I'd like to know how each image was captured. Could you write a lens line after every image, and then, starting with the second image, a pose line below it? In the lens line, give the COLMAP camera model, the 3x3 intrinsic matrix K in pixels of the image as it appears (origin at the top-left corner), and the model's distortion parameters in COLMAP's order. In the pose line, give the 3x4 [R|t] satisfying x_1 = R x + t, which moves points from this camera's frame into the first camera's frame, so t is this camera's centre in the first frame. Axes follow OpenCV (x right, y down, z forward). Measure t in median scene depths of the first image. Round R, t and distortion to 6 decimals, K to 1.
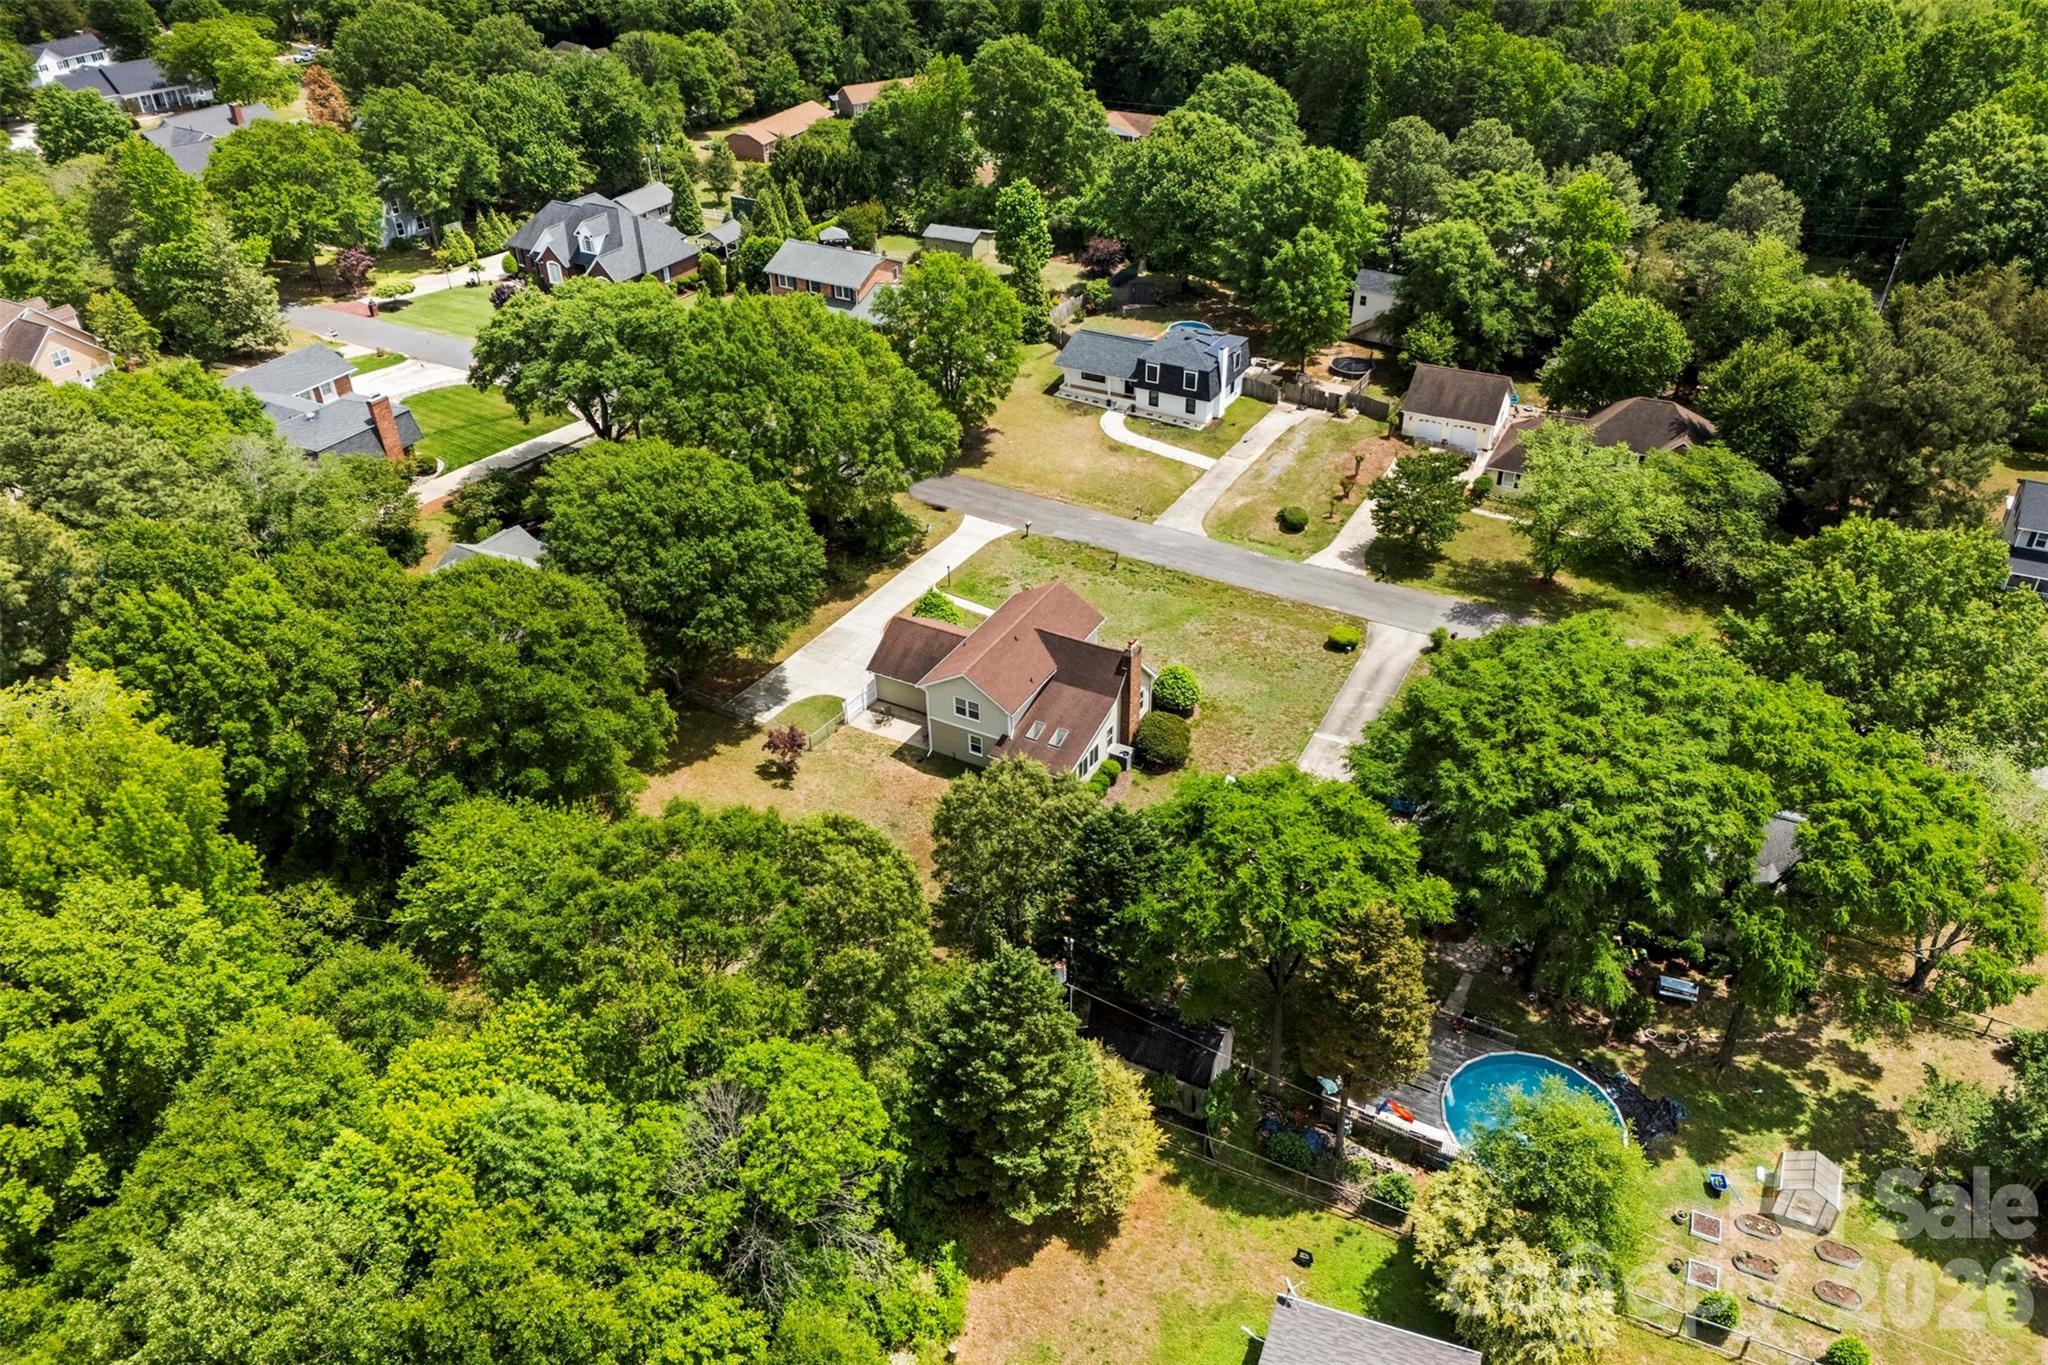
lens RADIAL K [[1397.5, 0, 1024.0], [0, 1397.5, 682.5], [0, 0, 1]] dist [0.056241, -0.042419]
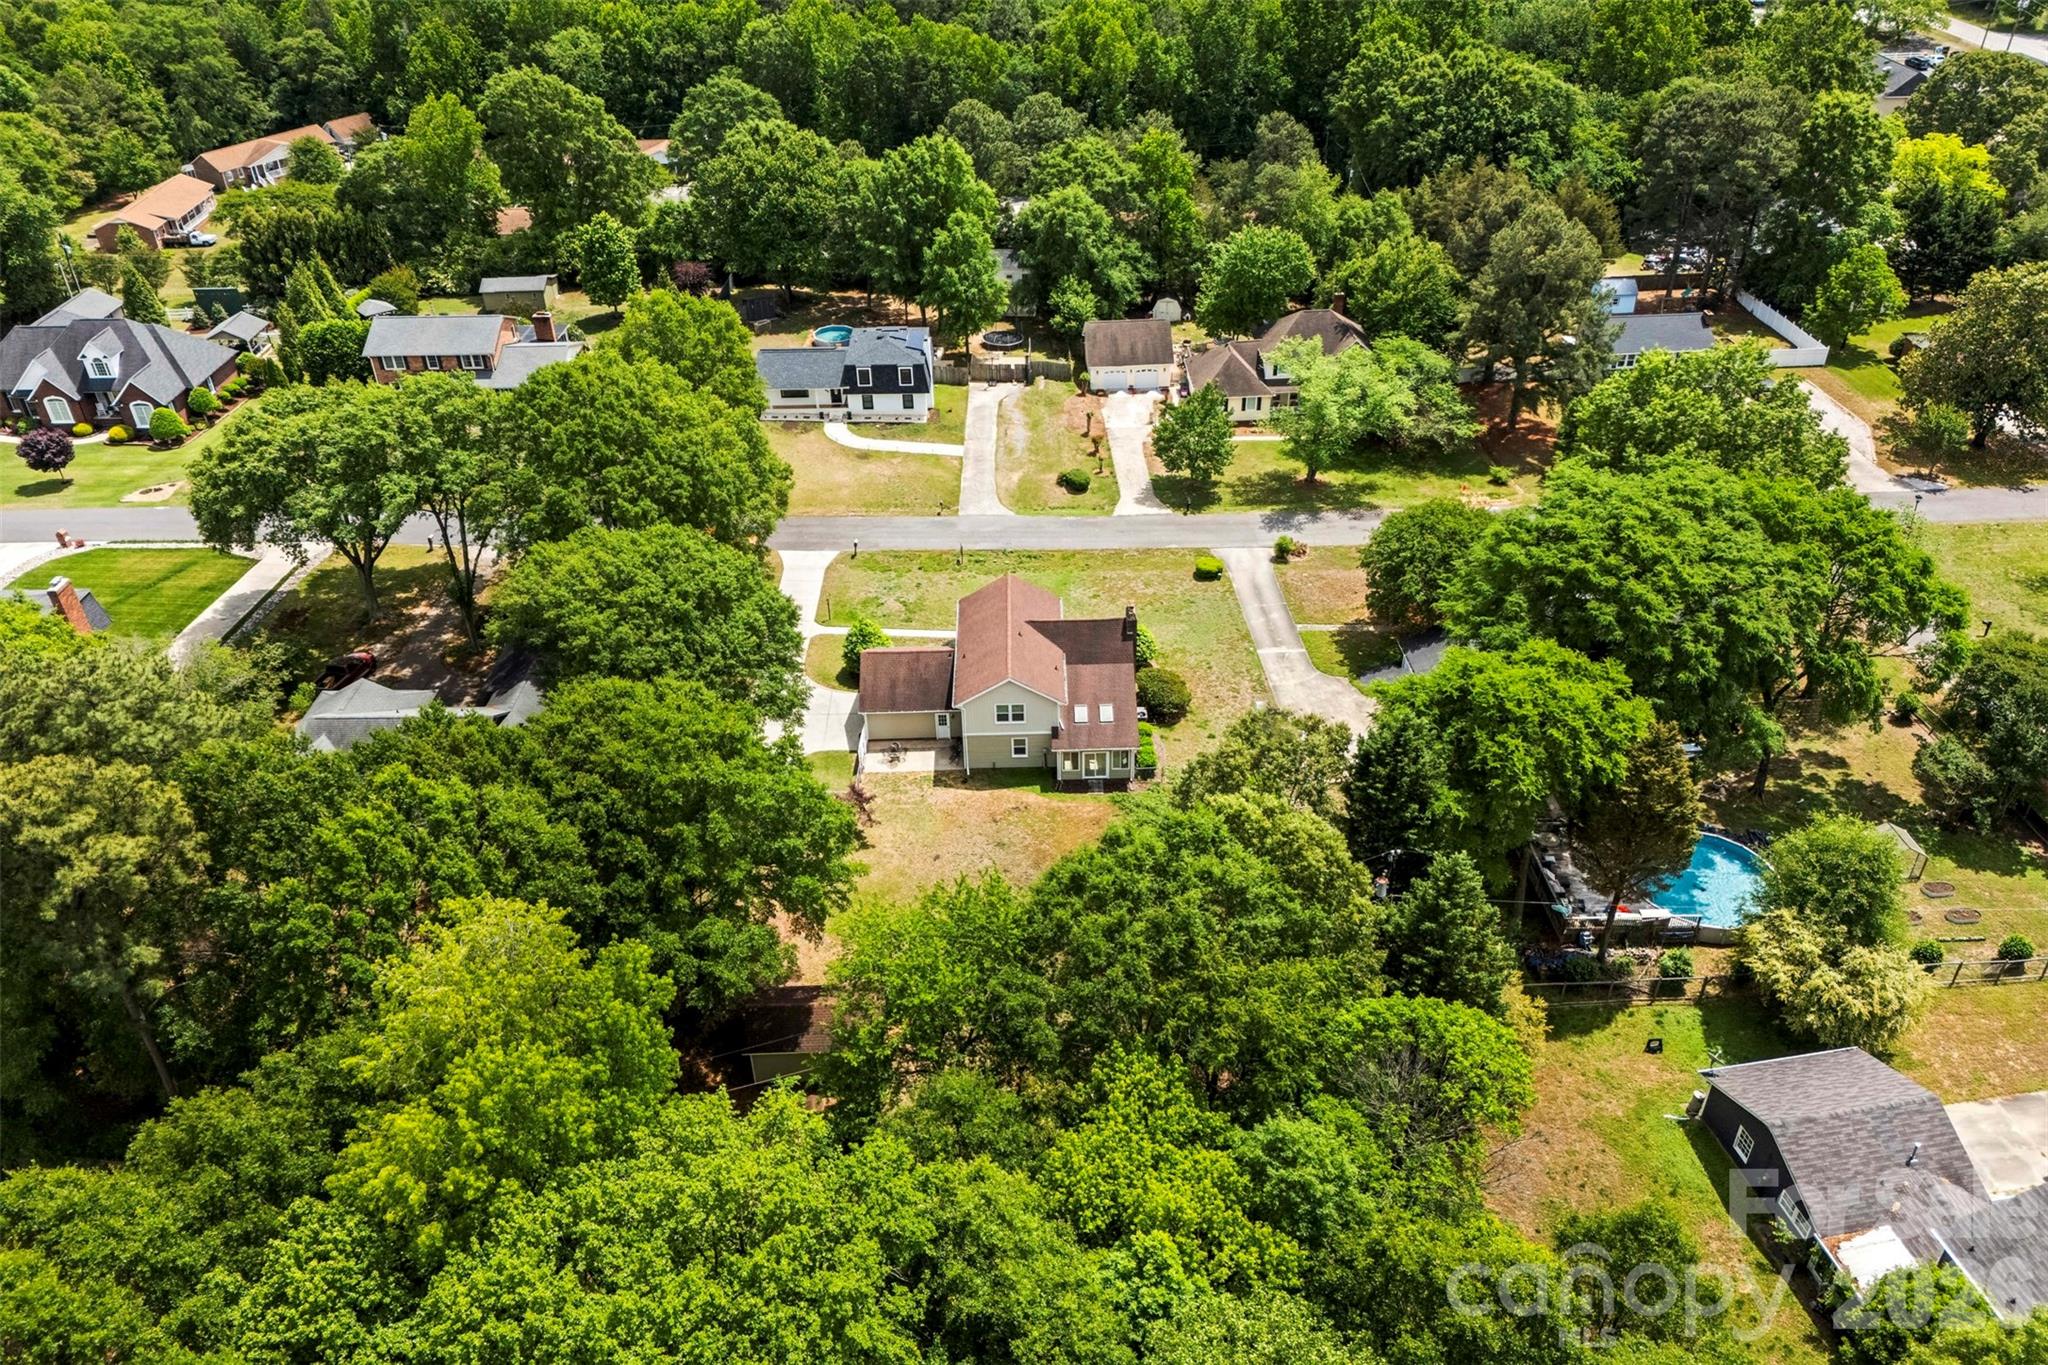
lens RADIAL K [[1397.5, 0, 1024.0], [0, 1397.5, 682.5], [0, 0, 1]] dist [0.056241, -0.042419]
pose [[0.882995, -0.277335, 0.378690, -0.235125], [0.279713, 0.958783, 0.049959, -0.028637], [-0.376937, 0.061811, 0.924174, 0.045697]]
